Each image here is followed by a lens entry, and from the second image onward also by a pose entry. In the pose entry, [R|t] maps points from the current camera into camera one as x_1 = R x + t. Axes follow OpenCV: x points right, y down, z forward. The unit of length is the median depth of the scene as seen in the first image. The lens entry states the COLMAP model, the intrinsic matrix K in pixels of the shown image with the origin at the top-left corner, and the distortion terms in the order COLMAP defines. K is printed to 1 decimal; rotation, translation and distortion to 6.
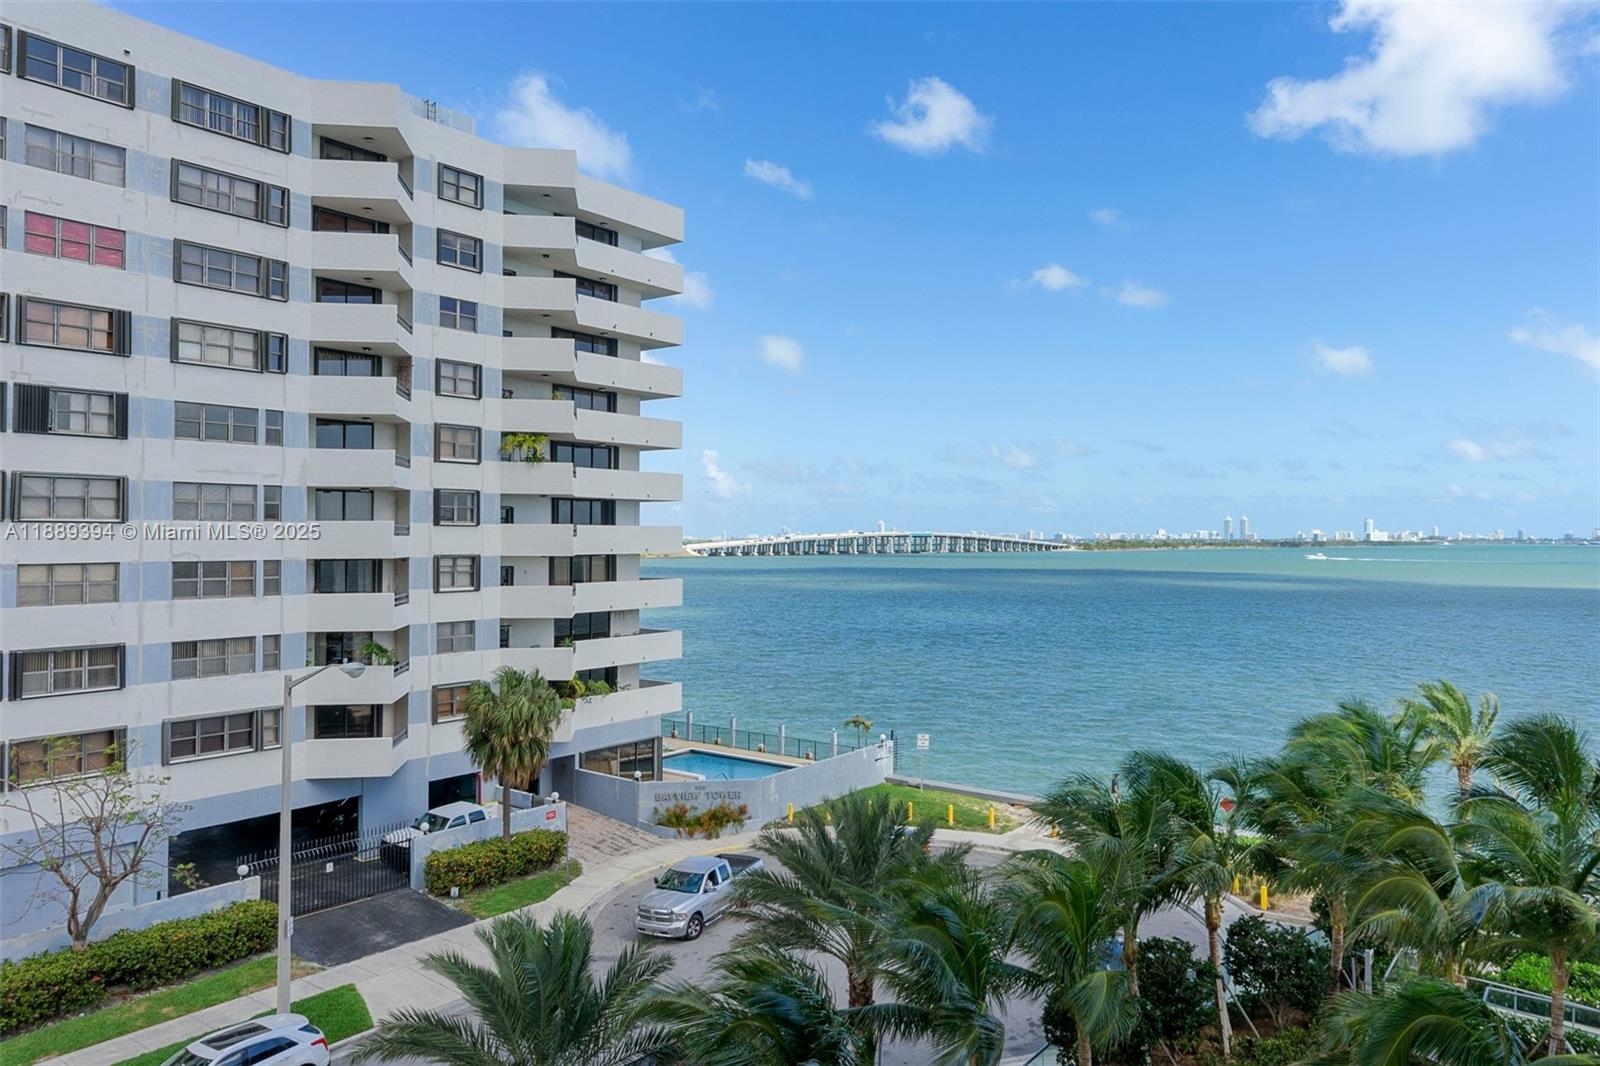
lens RADIAL K [[1098.9, 0, 784.4], [0, 1098.9, 524.0], [0, 0, 1]] dist [0.003219, -0.003603]
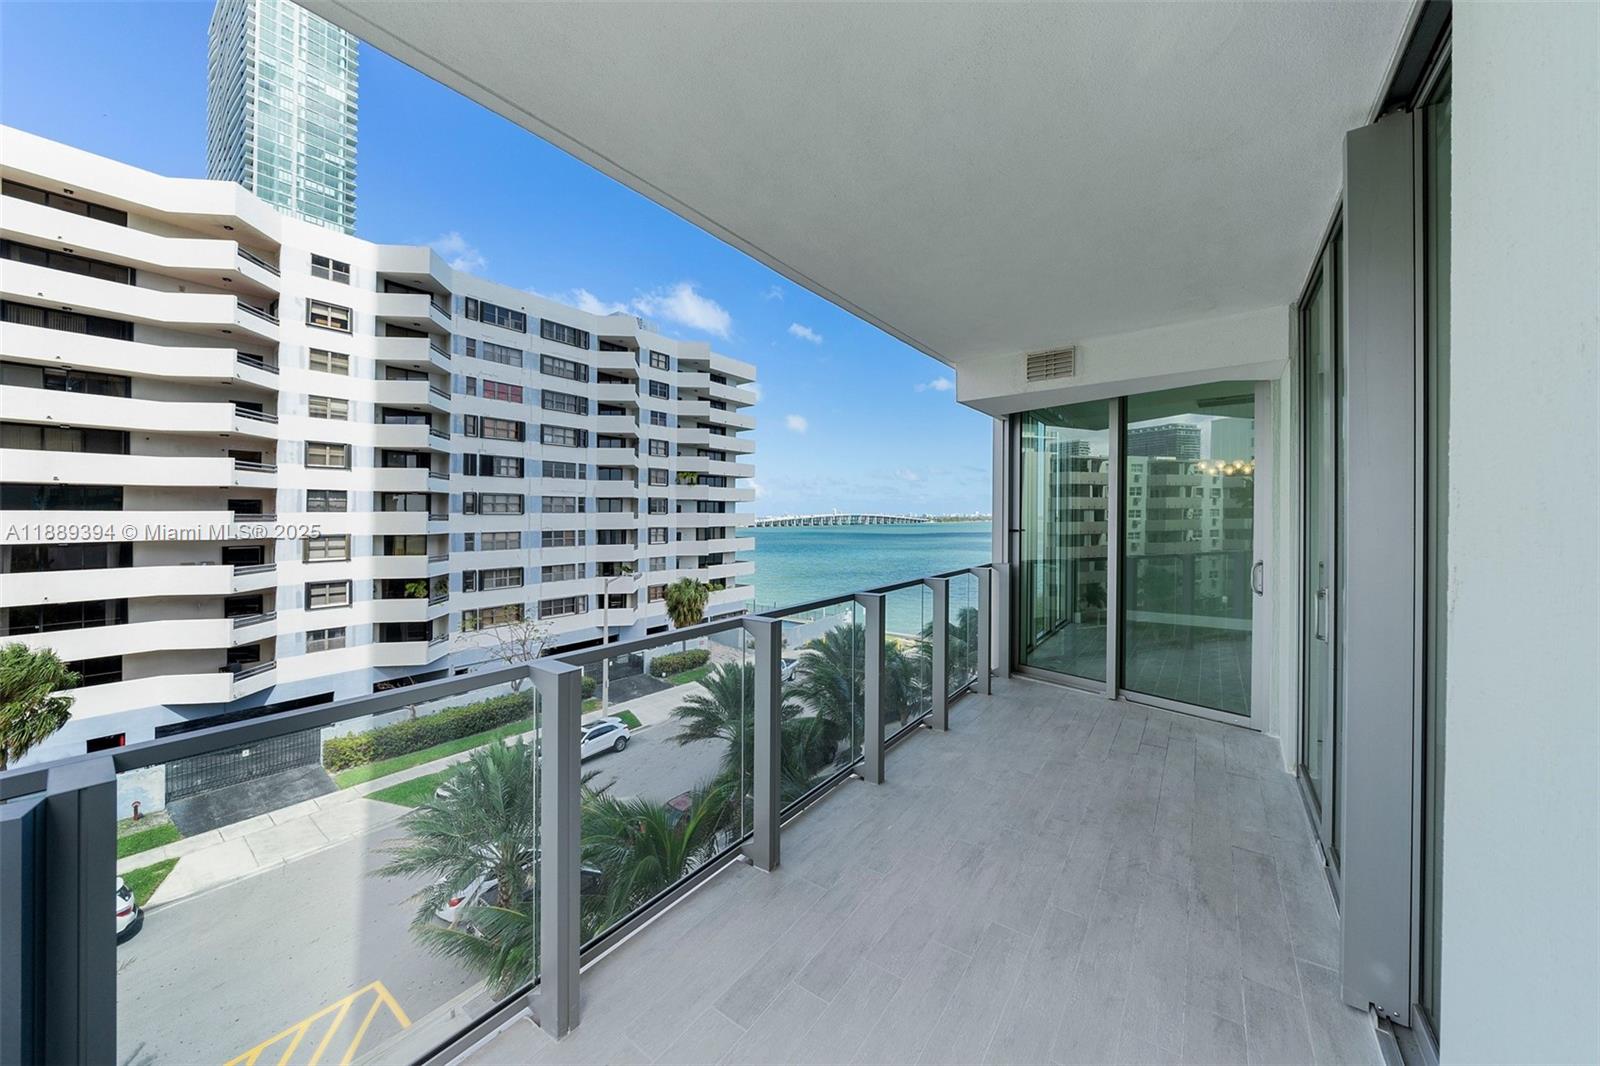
lens RADIAL K [[549.3, 0, 787.4], [0, 549.3, 533.3], [0, 0, 1]] dist [-0.008802, -0.000026]
pose [[0.999979, -0.006318, -0.001509, -0.040273], [0.006375, 0.999103, 0.041873, -0.004942], [0.001243, -0.041882, 0.999122, -0.124383]]
